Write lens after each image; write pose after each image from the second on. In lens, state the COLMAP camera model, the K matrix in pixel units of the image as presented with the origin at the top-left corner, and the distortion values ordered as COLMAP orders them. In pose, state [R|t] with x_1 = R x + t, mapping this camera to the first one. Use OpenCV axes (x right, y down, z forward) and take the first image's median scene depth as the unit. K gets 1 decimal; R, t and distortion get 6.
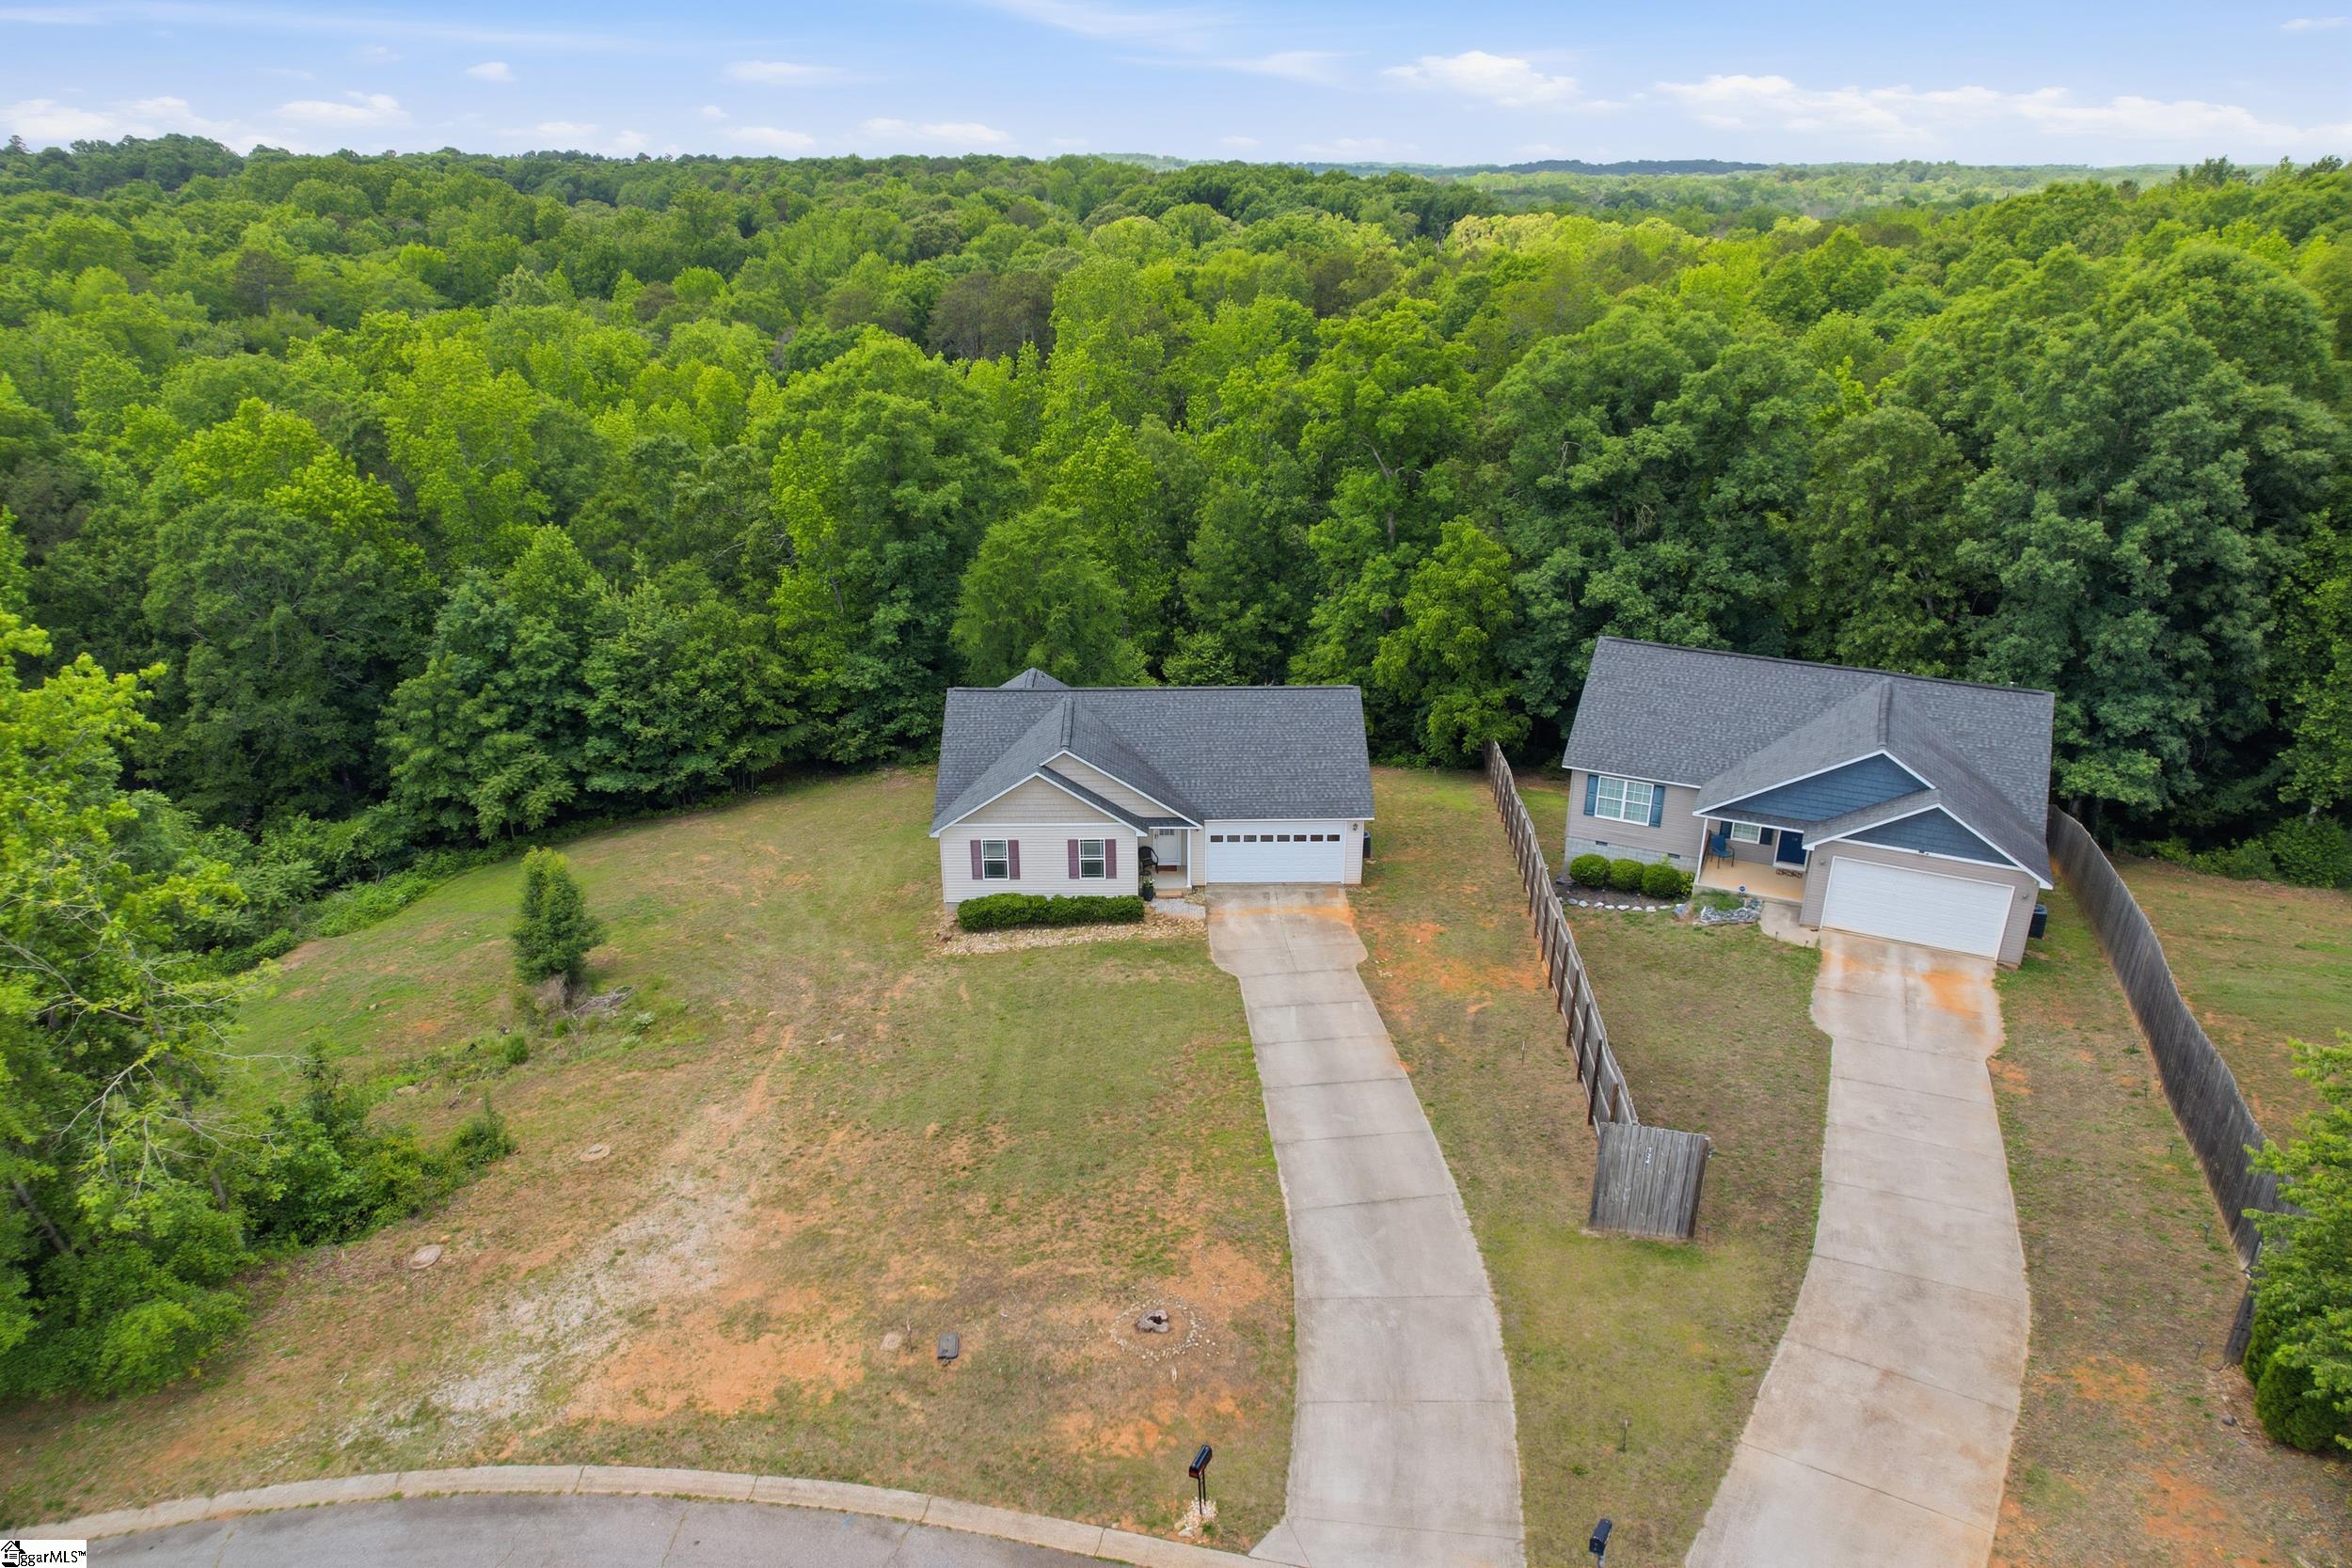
lens RADIAL K [[1521.6, 0, 1258.0], [0, 1521.6, 777.6], [0, 0, 1]] dist [-0.001574, -0.002628]
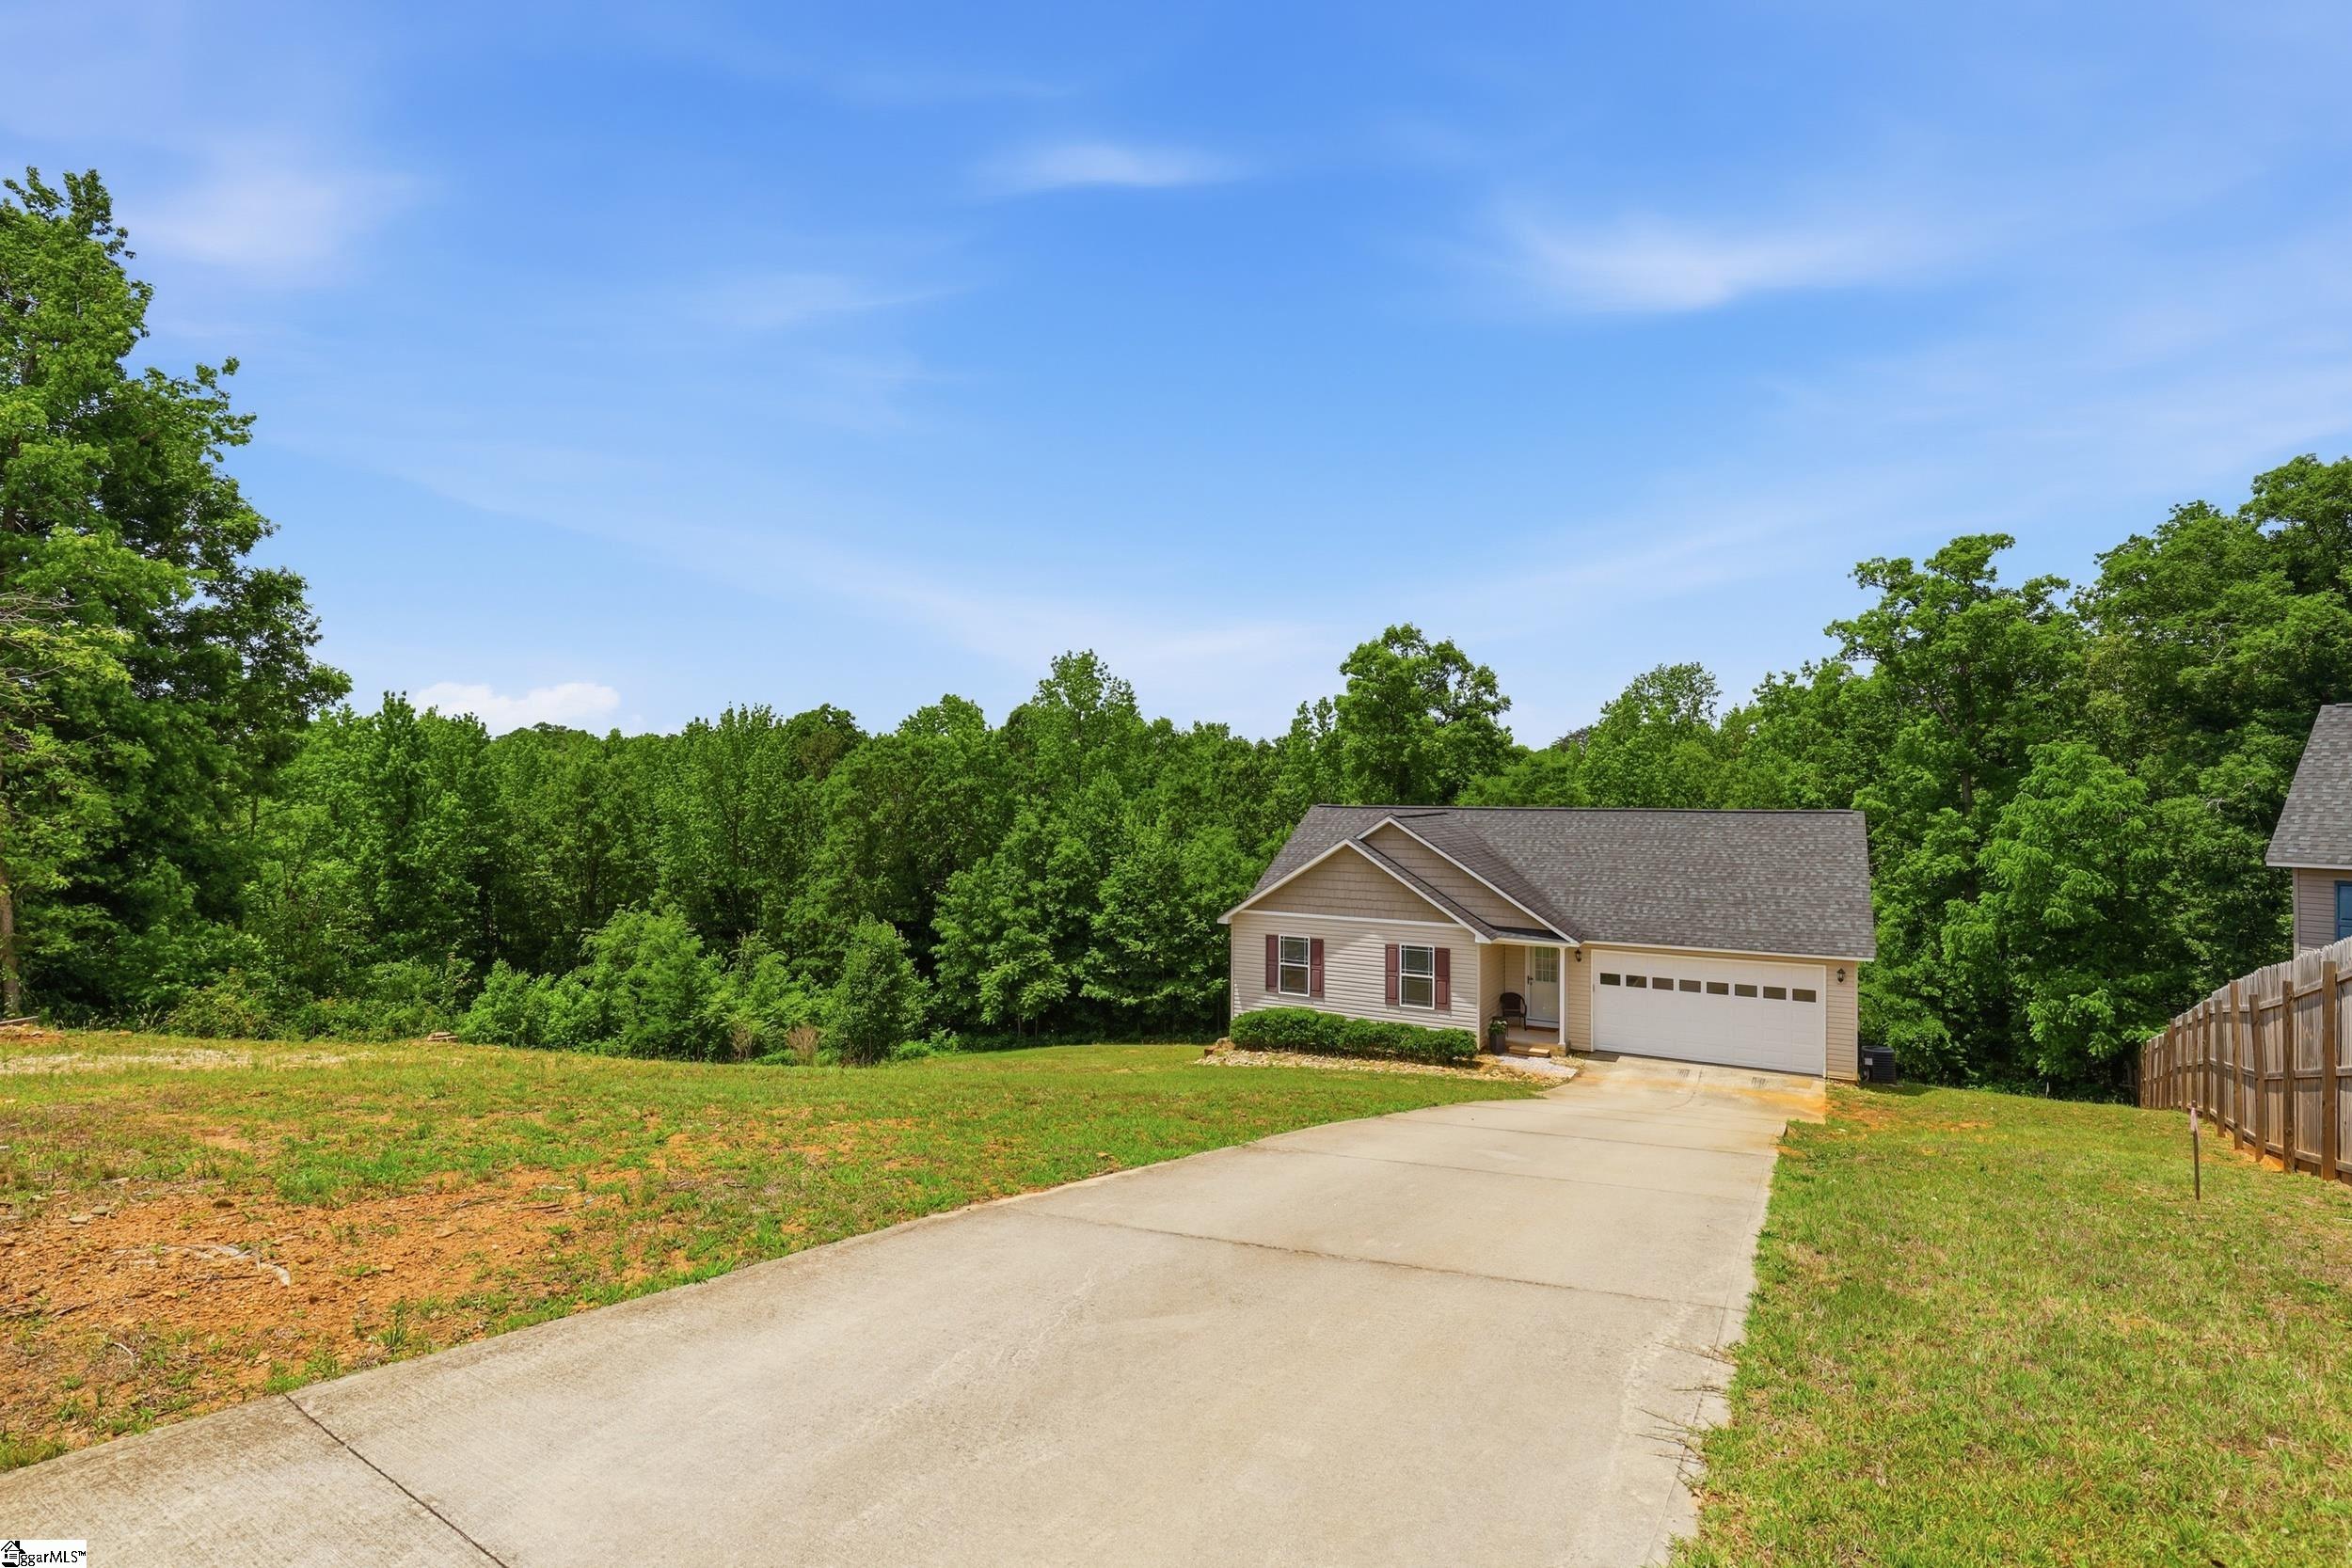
lens RADIAL K [[1126.1, 0, 1210.8], [0, 1126.1, 774.9], [0, 0, 1]] dist [-0.028200, 0.000158]
pose [[0.847817, -0.017860, -0.529989, 0.087807], [-0.195018, 0.918893, -0.342933, 0.161805], [0.493128, 0.394101, 0.775570, 0.491581]]
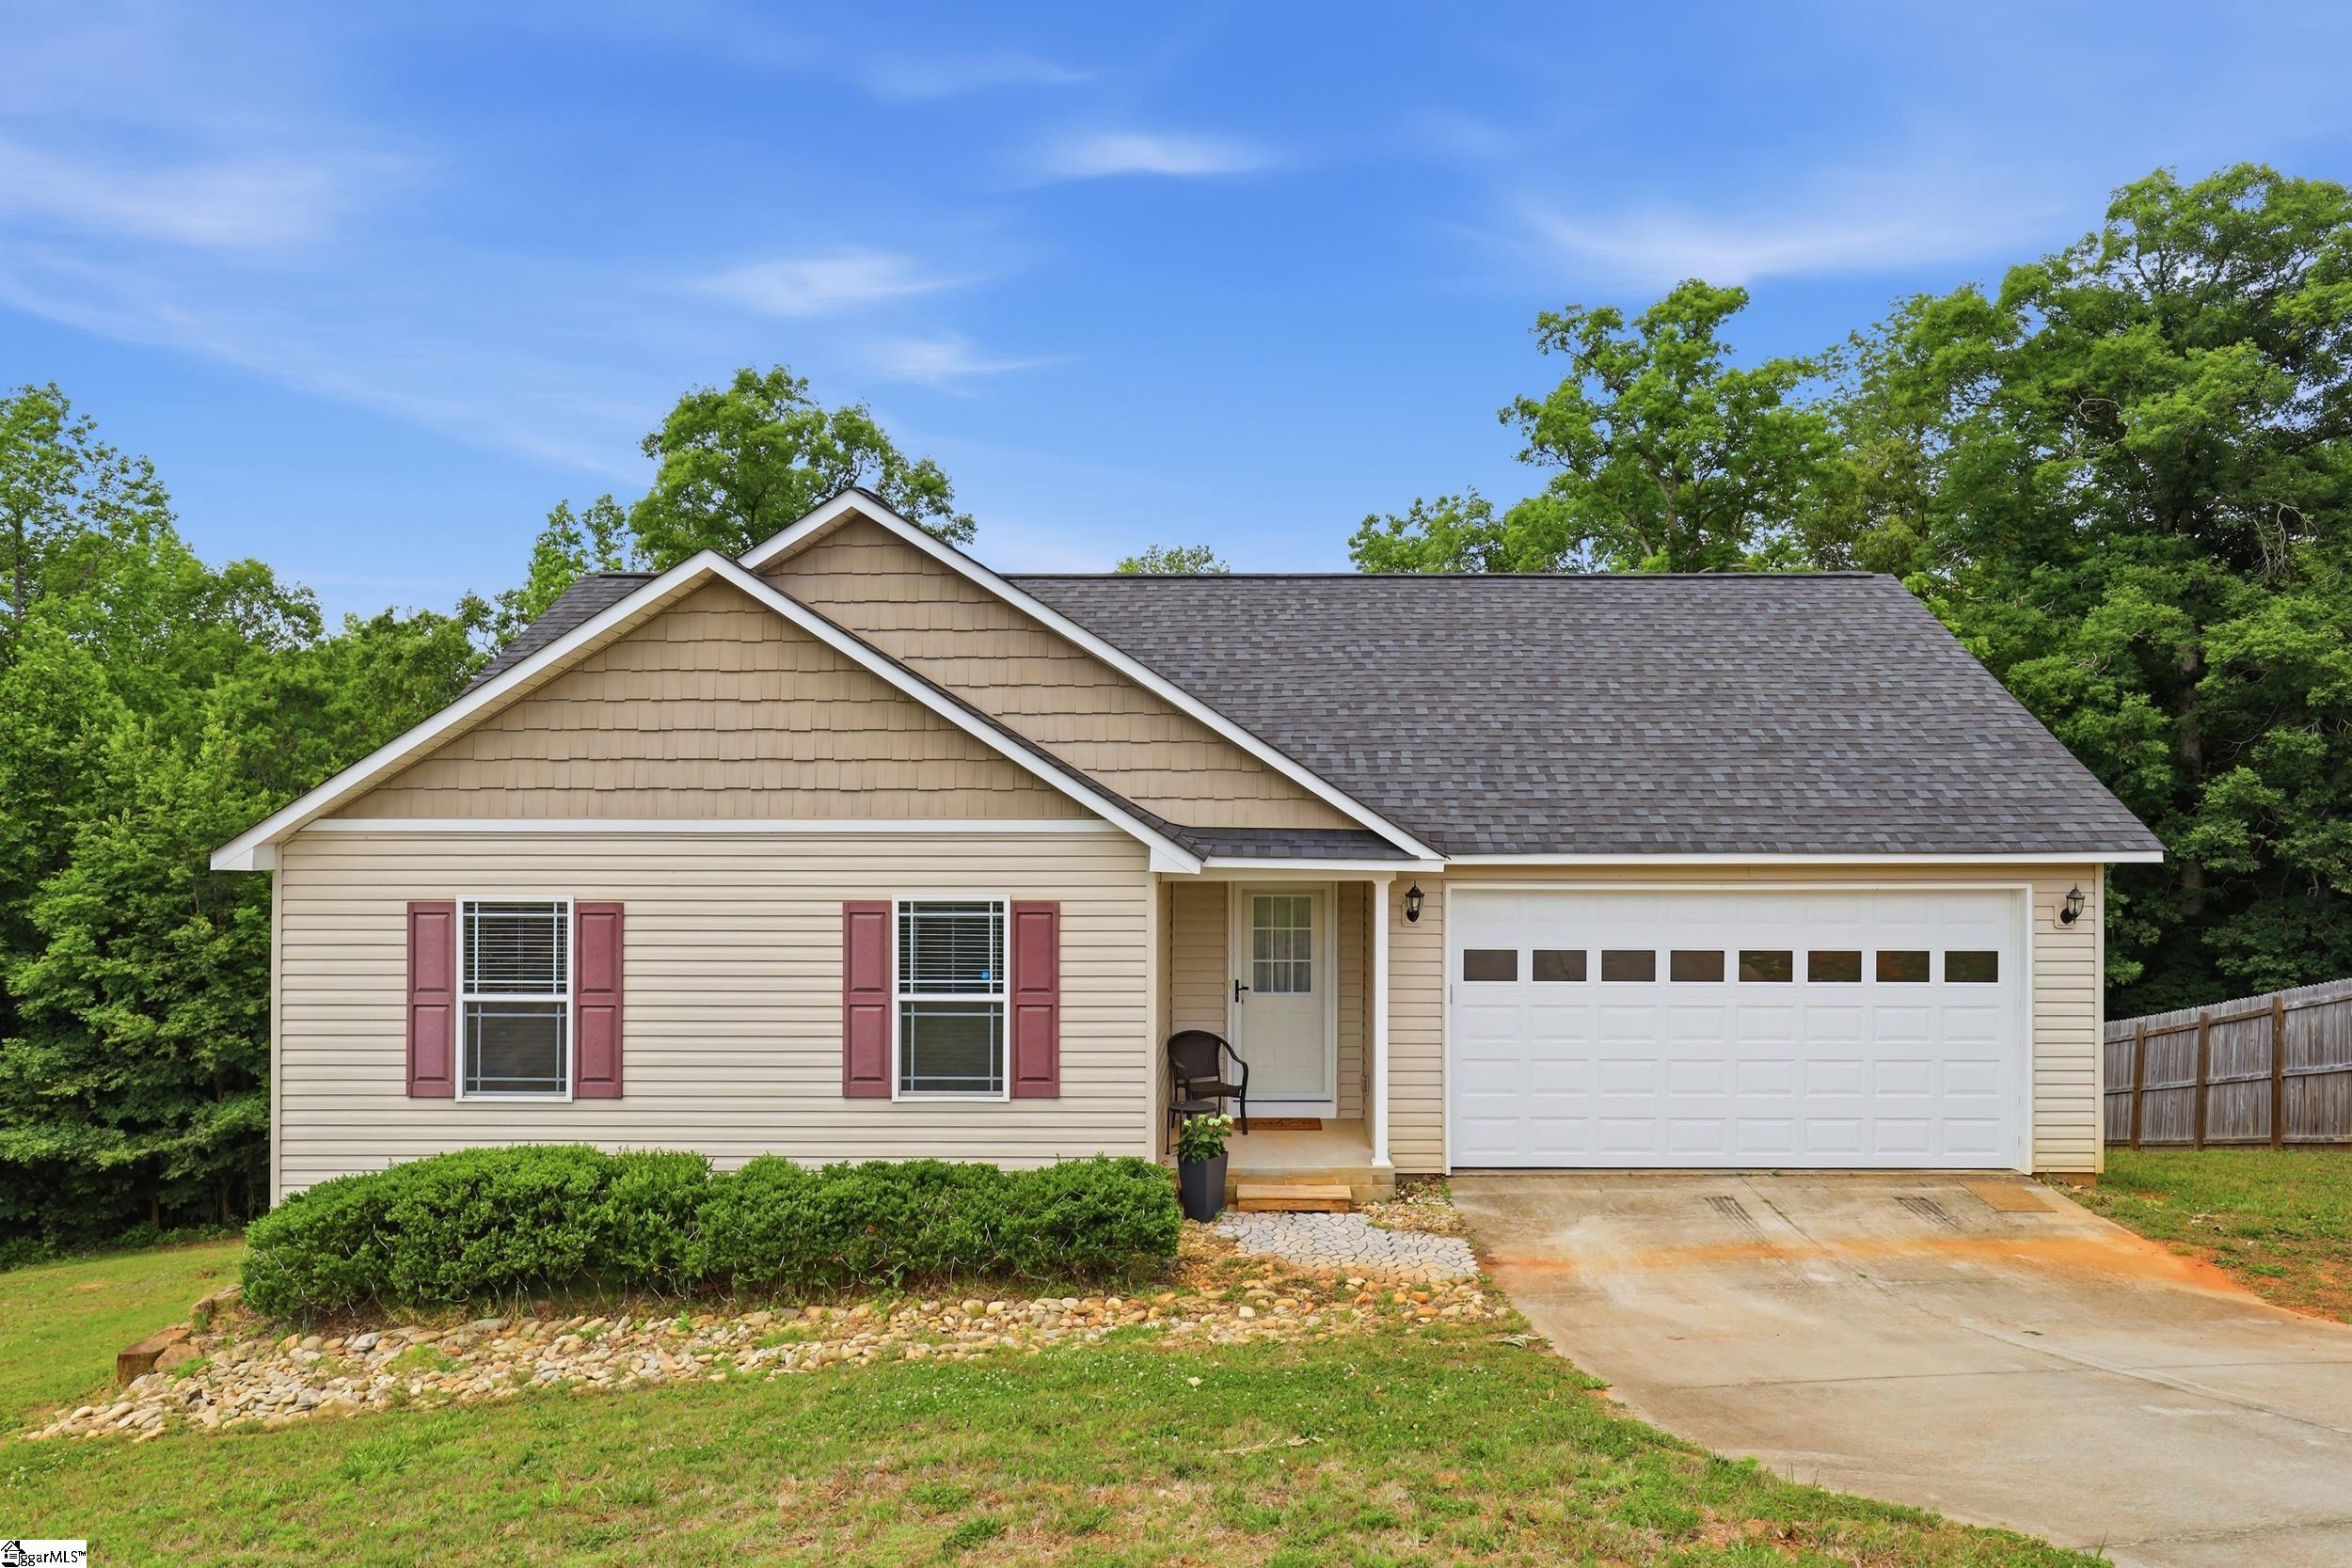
lens RADIAL K [[1521.6, 0, 1258.0], [0, 1521.6, 777.6], [0, 0, 1]] dist [-0.001574, -0.002628]
pose [[0.998539, -0.019226, -0.050504, -0.051075], [-0.002100, 0.920054, -0.391785, 0.107425], [0.053999, 0.391319, 0.918670, 0.764281]]
